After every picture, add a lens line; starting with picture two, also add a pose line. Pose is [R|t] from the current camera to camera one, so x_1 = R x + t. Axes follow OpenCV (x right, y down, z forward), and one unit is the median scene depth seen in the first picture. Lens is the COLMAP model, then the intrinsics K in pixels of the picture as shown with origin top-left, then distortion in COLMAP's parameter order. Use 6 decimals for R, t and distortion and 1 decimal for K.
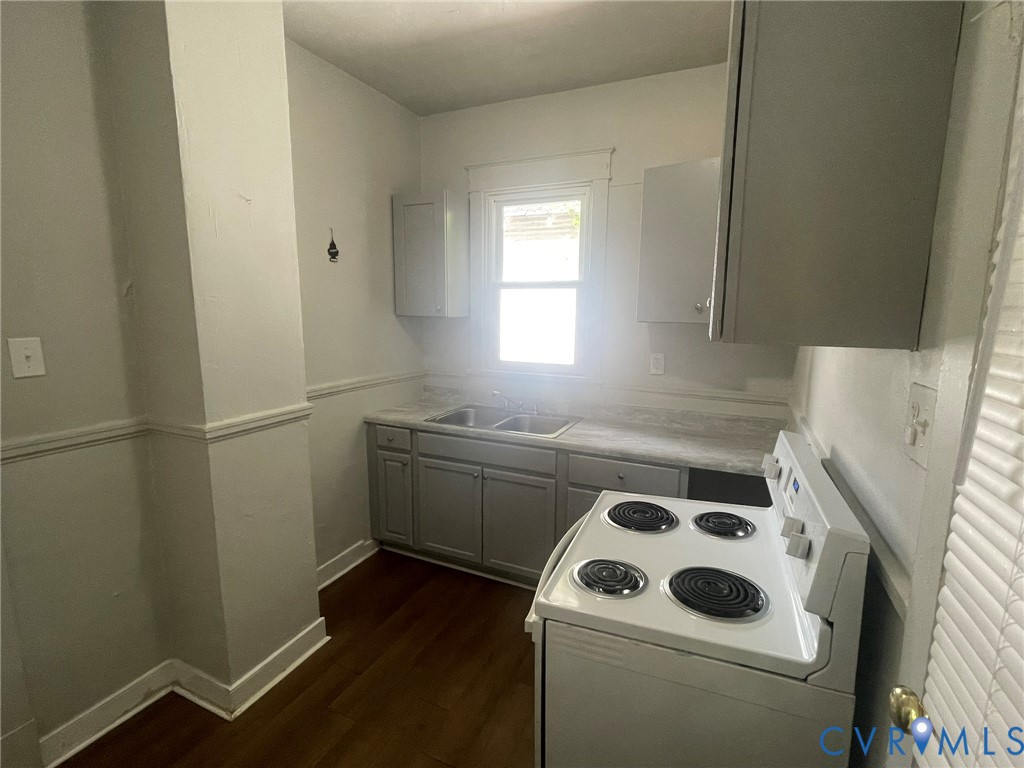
lens RADIAL K [[486.9, 0, 512.0], [0, 486.9, 384.0], [0, 0, 1]] dist [-0.002649, 0.000252]
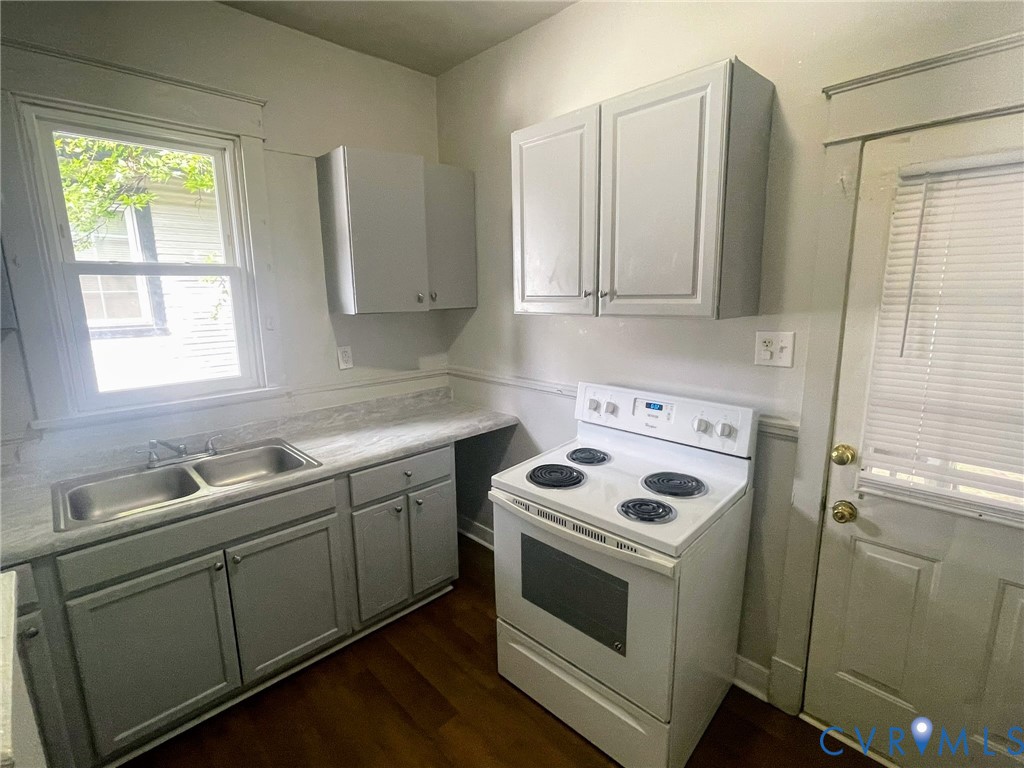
lens RADIAL K [[486.9, 0, 512.0], [0, 486.9, 384.0], [0, 0, 1]] dist [-0.002649, 0.000252]
pose [[0.353190, -0.195480, 0.914902, -0.507733], [0.160005, 0.976140, 0.146796, -0.086252], [-0.921768, 0.094542, 0.376040, 0.391226]]
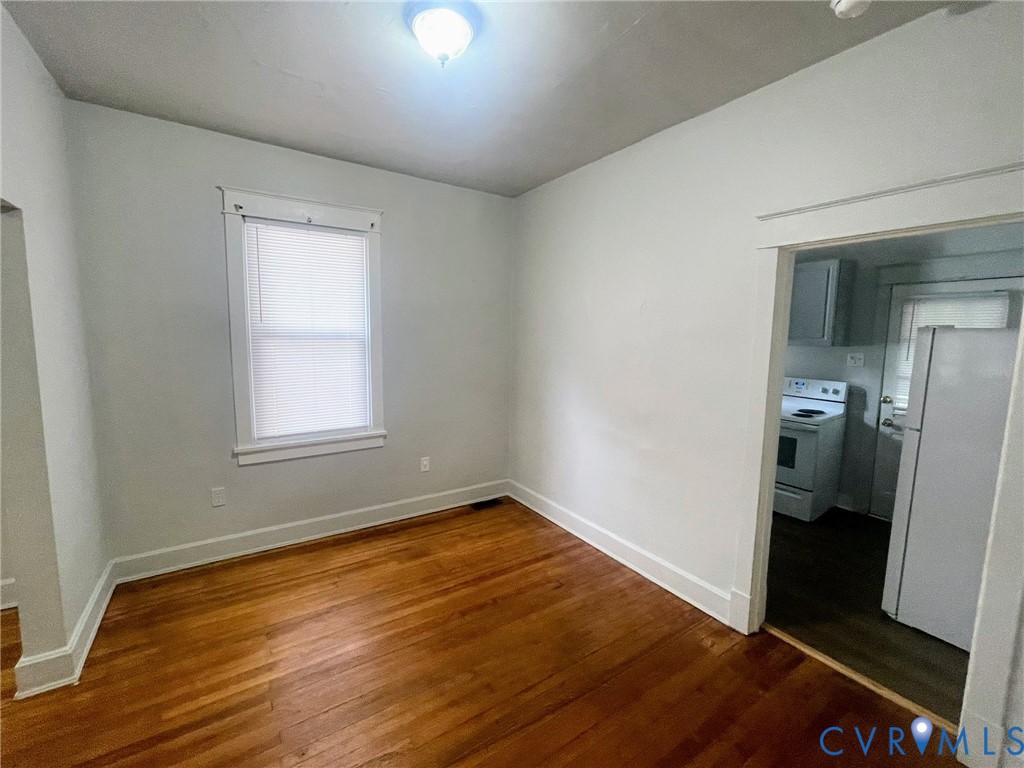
lens RADIAL K [[417.5, 0, 515.1], [0, 417.5, 379.0], [0, 0, 1]] dist [-0.003382, -0.000093]
pose [[0.526836, -0.089785, 0.845211, -1.652205], [0.117892, 0.992512, 0.031948, -0.098317], [-0.841751, 0.082812, 0.533477, 0.541461]]
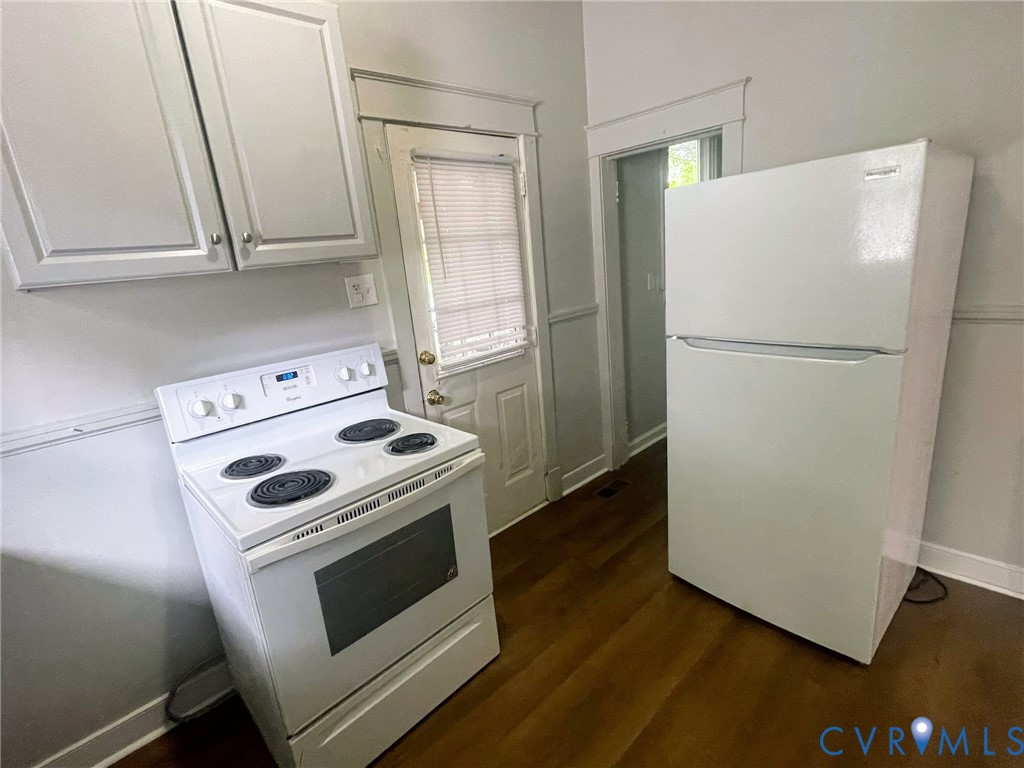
lens RADIAL K [[486.9, 0, 512.0], [0, 486.9, 384.0], [0, 0, 1]] dist [-0.002649, 0.000252]
pose [[-0.929048, -0.015278, 0.369644, -0.260126], [0.139615, 0.910791, 0.388546, -0.109846], [-0.342604, 0.412585, -0.844035, 0.948160]]
